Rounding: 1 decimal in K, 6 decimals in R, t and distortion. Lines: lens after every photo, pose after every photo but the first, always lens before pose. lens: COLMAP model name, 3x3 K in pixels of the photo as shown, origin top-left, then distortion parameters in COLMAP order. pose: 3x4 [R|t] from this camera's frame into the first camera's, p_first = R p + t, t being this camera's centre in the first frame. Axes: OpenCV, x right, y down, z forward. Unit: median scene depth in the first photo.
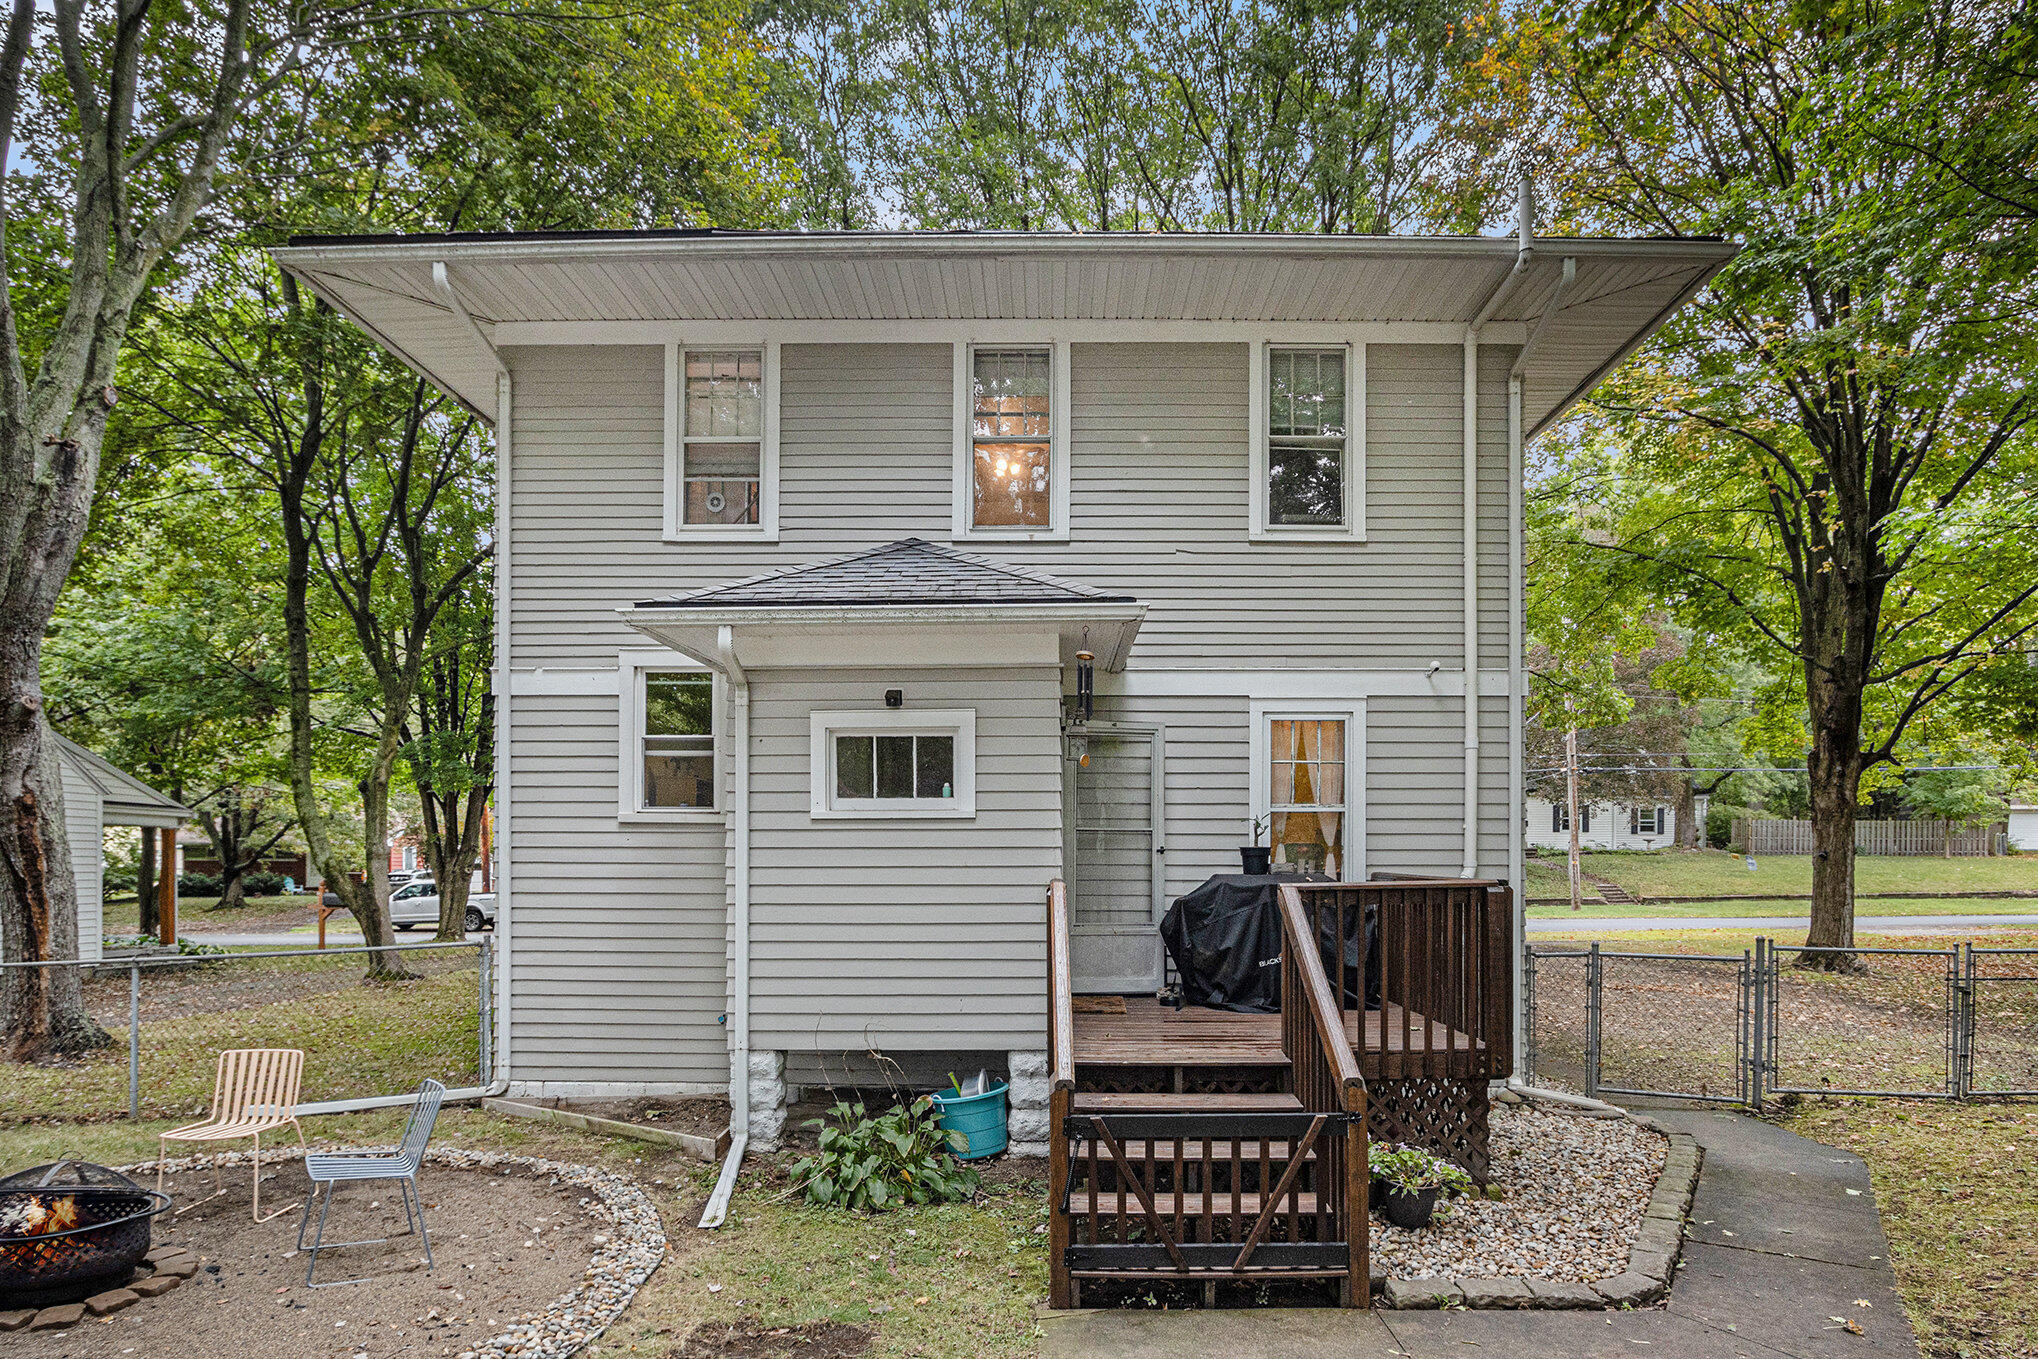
lens RADIAL K [[1166.0, 0, 1024.0], [0, 1166.0, 866.4], [0, 0, 1]] dist [-0.002231, -0.001010]
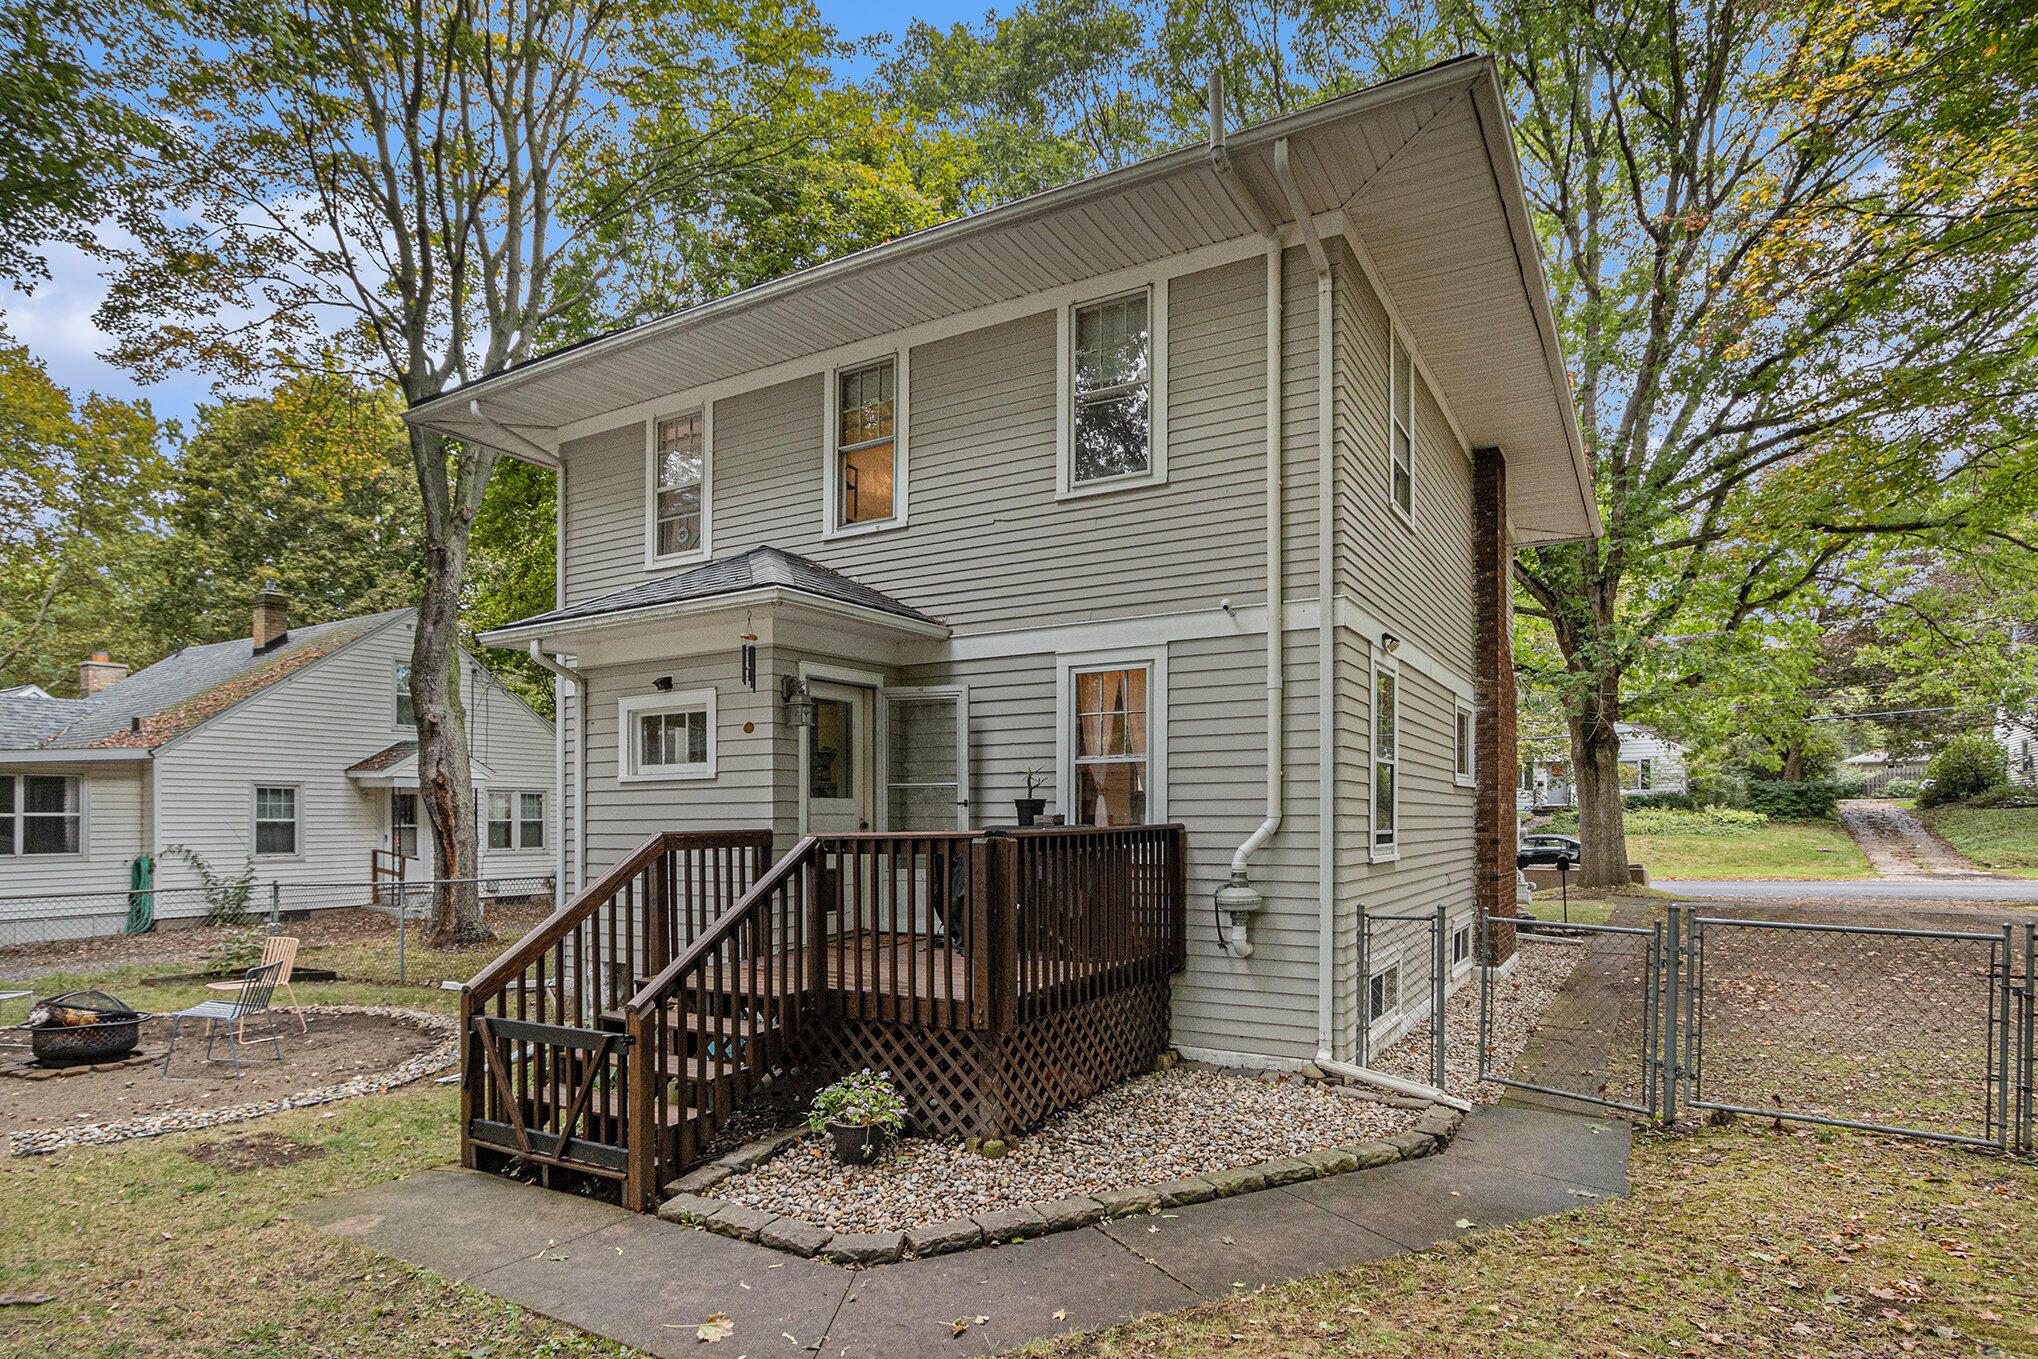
lens RADIAL K [[1088.2, 0, 1020.5], [0, 1088.2, 816.2], [0, 0, 1]] dist [0.002833, 0.001055]
pose [[0.863949, -0.006642, -0.503535, 0.647016], [0.003496, 0.999968, -0.007192, 0.005330], [0.503566, 0.004453, 0.863945, 0.155577]]
